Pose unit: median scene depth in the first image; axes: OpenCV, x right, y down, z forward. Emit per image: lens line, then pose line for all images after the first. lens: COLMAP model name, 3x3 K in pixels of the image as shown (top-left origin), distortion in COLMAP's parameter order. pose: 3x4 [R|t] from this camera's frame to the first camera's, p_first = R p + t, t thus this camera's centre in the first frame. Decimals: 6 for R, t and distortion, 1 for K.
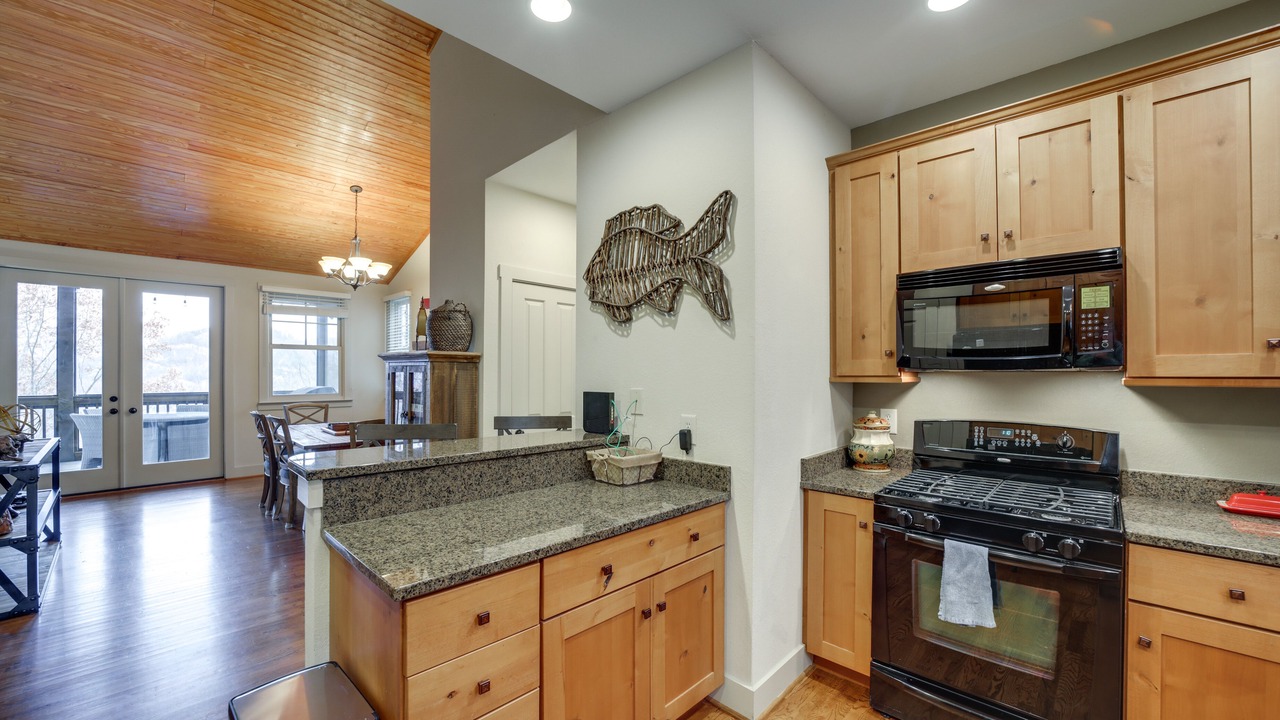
lens RADIAL K [[488.1, 0, 579.6], [0, 488.1, 373.3], [0, 0, 1]] dist [-0.028663, 0.002605]
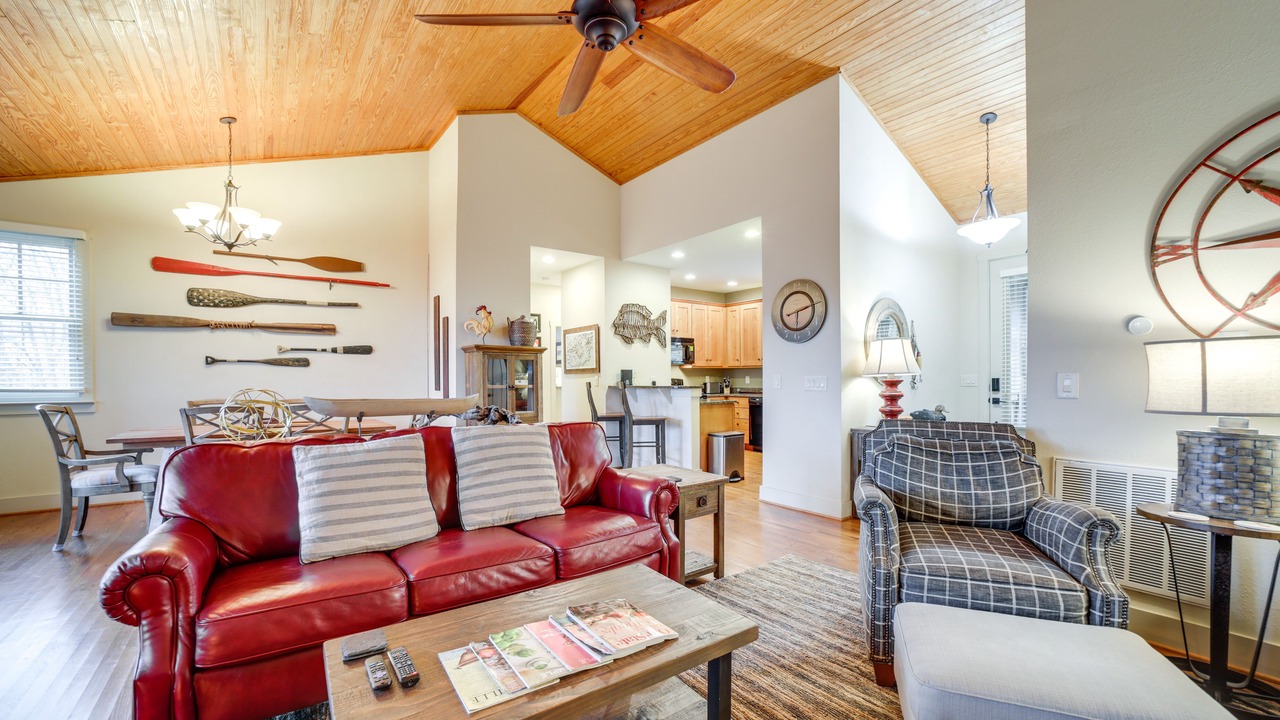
lens RADIAL K [[540.0, 0, 679.4], [0, 540.0, 382.1], [0, 0, 1]] dist [-0.010916, 0.000136]
pose [[0.070510, -0.007390, 0.997484, -3.534579], [0.006000, 0.999958, 0.006984, 0.109780], [-0.997493, 0.005492, 0.070551, 0.629138]]
